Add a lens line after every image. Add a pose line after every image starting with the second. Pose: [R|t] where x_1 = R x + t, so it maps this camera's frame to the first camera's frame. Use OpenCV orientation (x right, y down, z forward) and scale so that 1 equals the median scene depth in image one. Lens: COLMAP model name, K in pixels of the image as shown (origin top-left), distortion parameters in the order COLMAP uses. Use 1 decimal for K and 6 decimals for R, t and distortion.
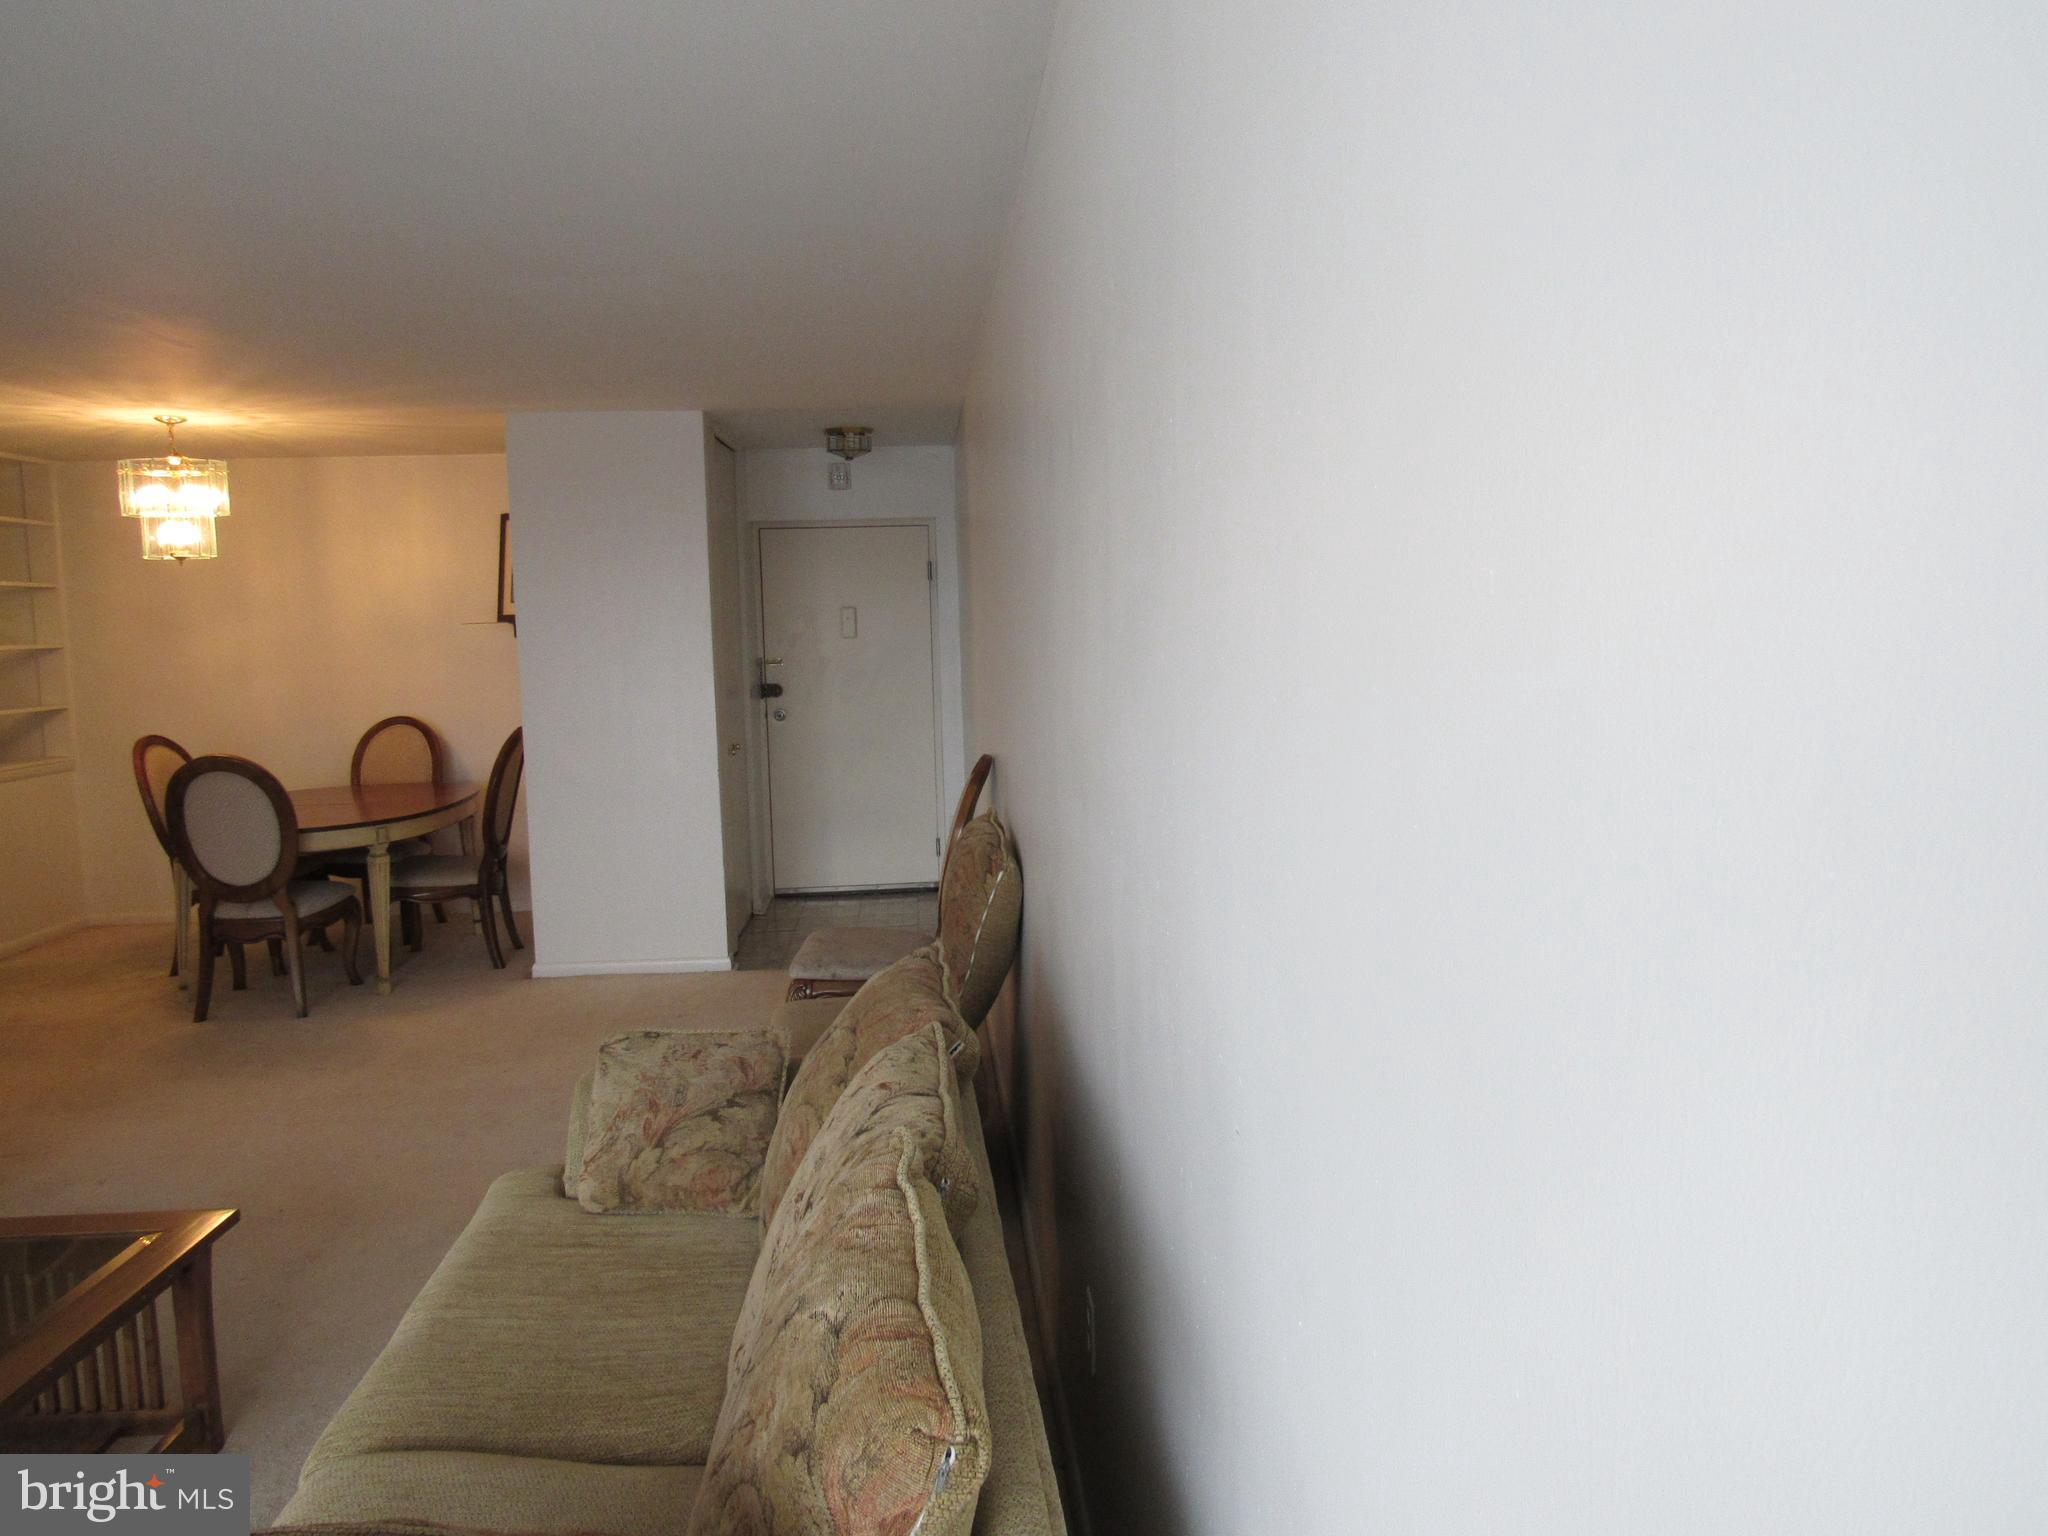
lens RADIAL K [[1467.5, 0, 1023.7], [0, 1467.5, 771.6], [0, 0, 1]] dist [-0.029746, 0.015404]
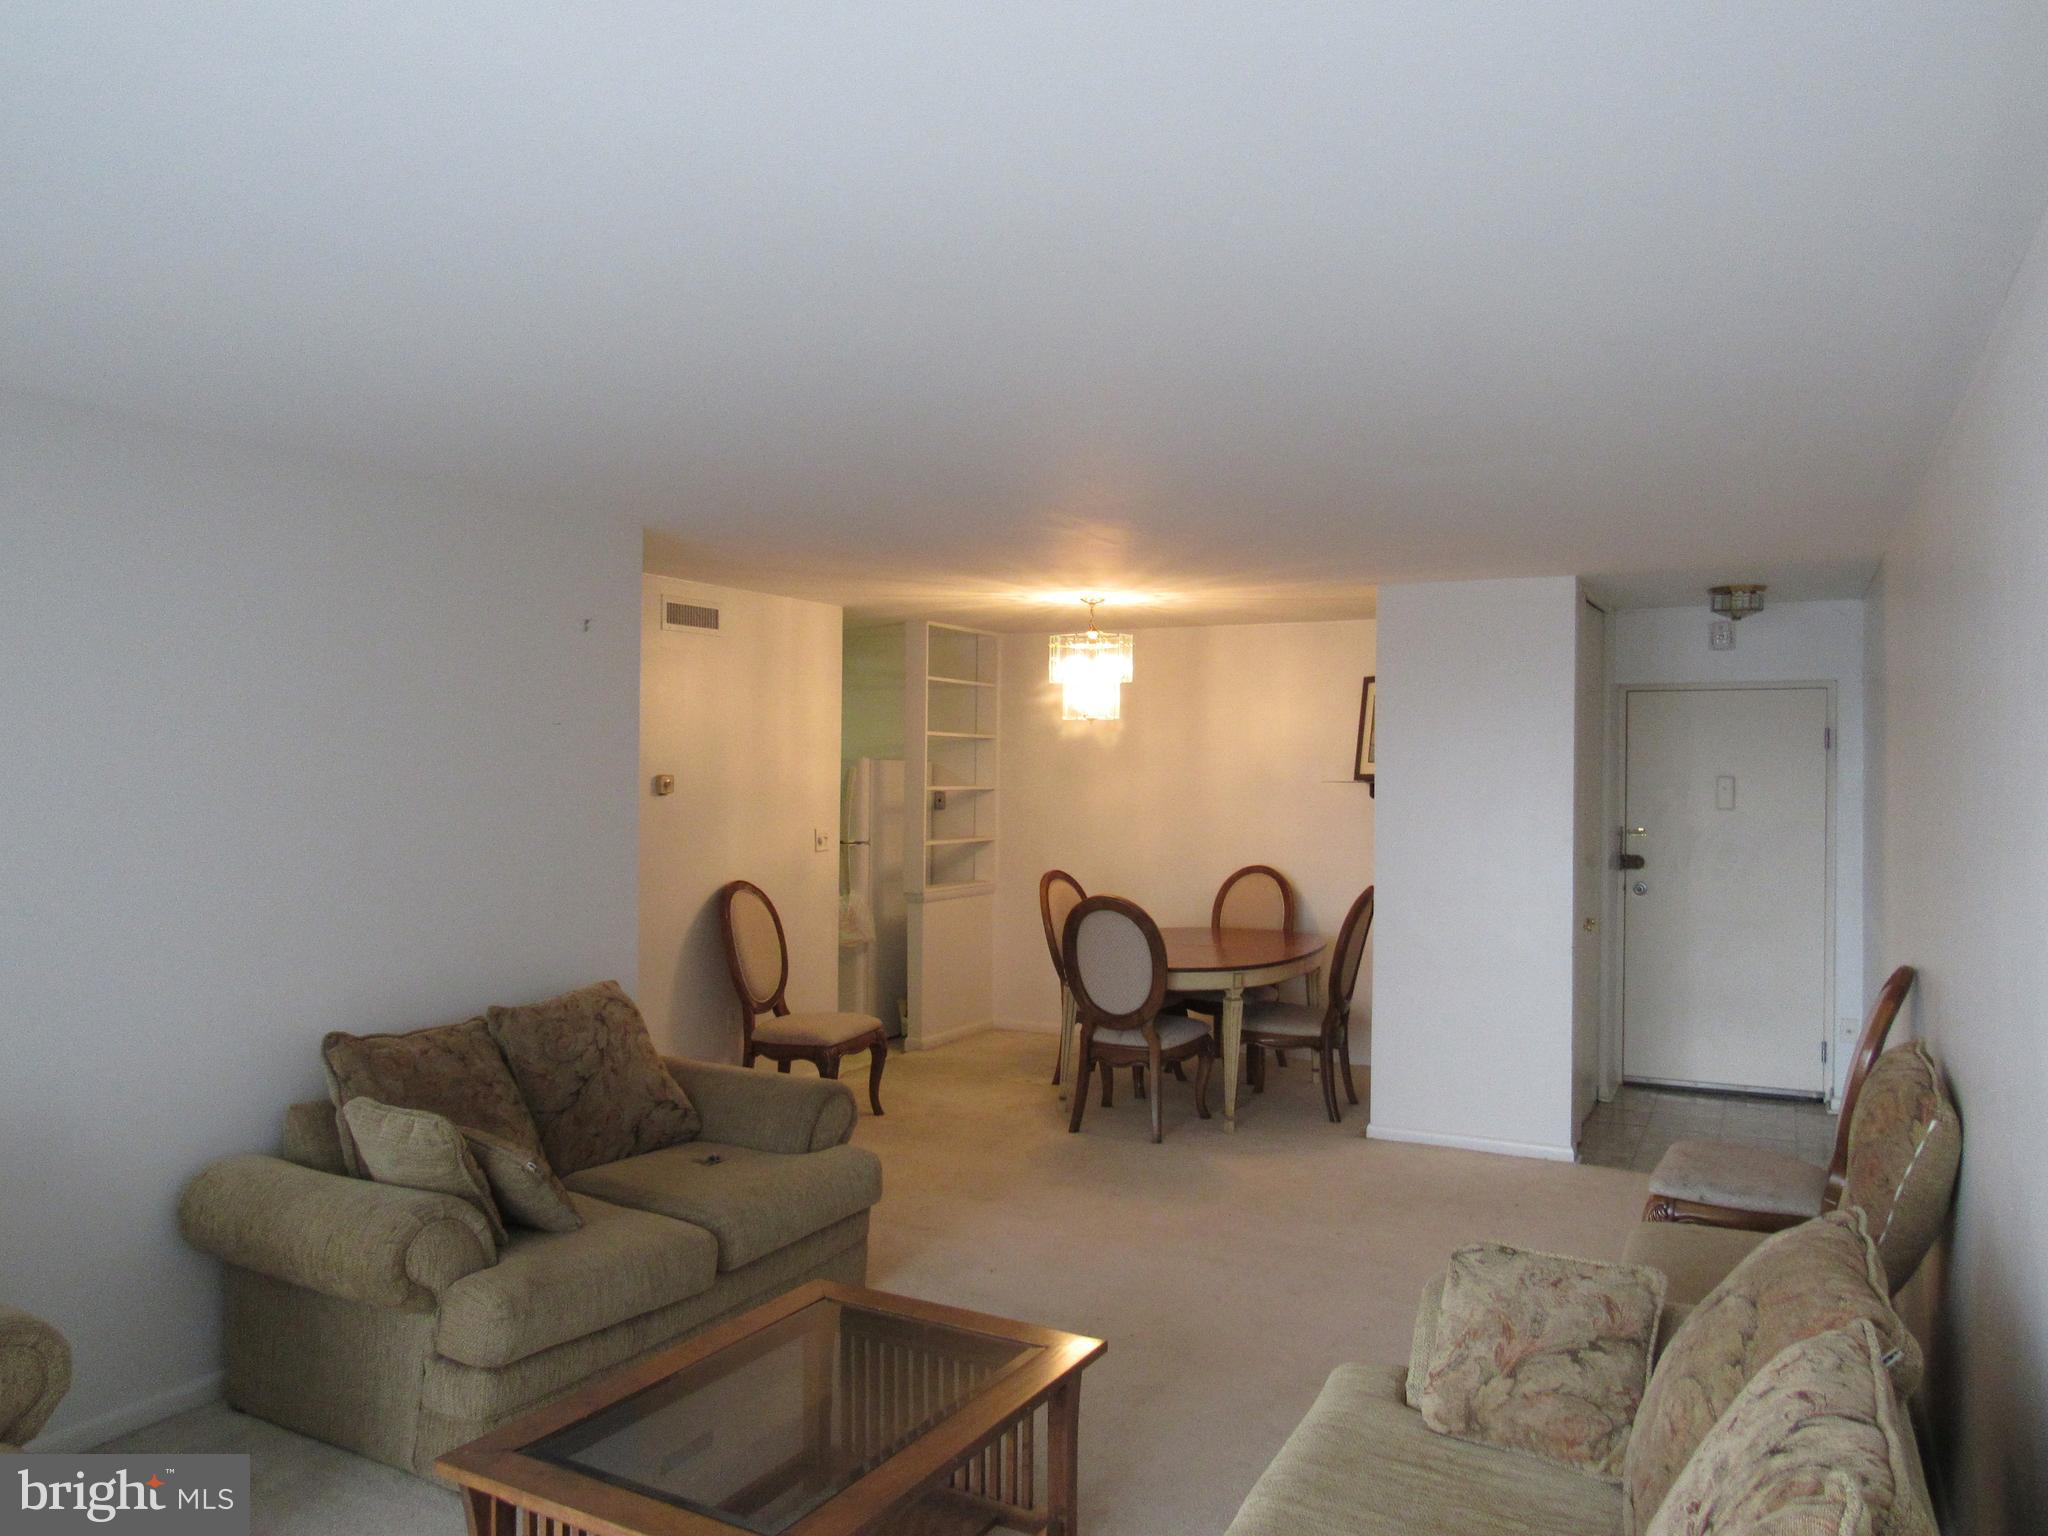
lens RADIAL K [[1467.5, 0, 1023.7], [0, 1467.5, 771.6], [0, 0, 1]] dist [-0.029746, 0.015404]
pose [[0.848230, 0.030044, -0.528776, -0.013993], [-0.082423, 0.993714, -0.075758, -0.014171], [0.523176, 0.107843, 0.845374, 0.002432]]
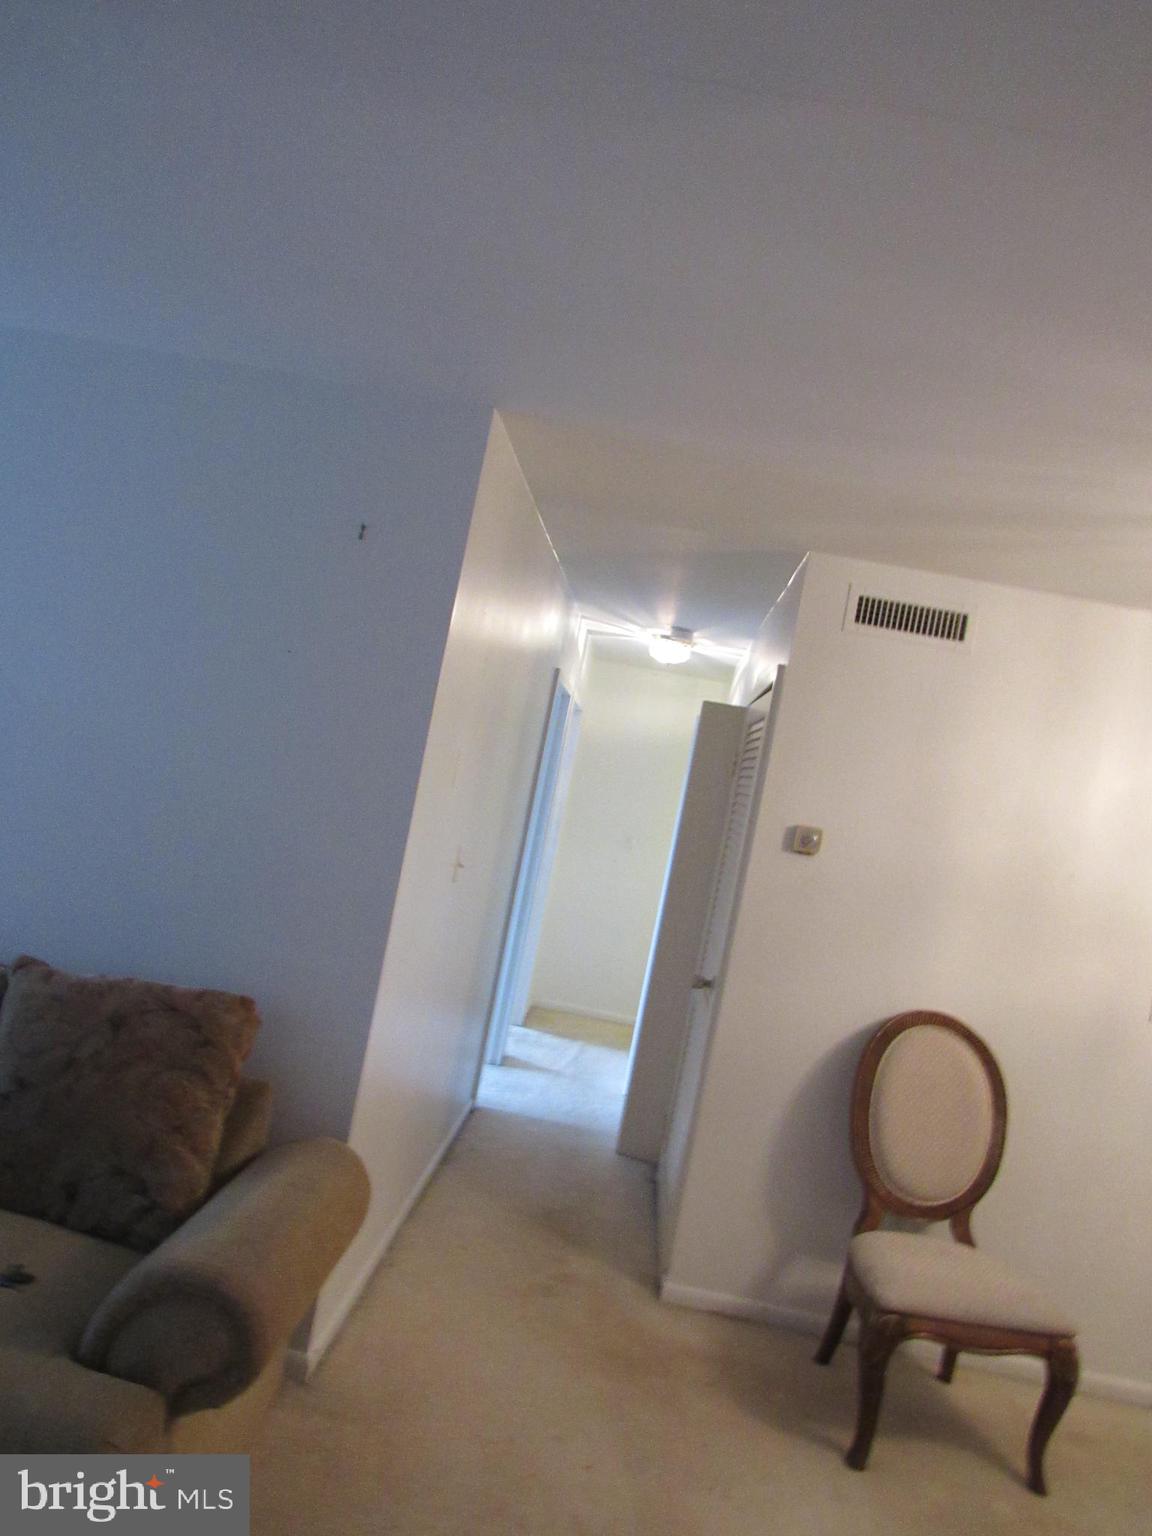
lens RADIAL K [[1125.8, 0, 581.4], [0, 1125.8, 780.7], [0, 0, 1]] dist [-0.012759, 0.013785]
pose [[-0.122813, -0.009378, -0.992386, -0.196391], [-0.285420, 0.958042, 0.026269, -0.076575], [0.950501, 0.286473, -0.120337, 0.718957]]
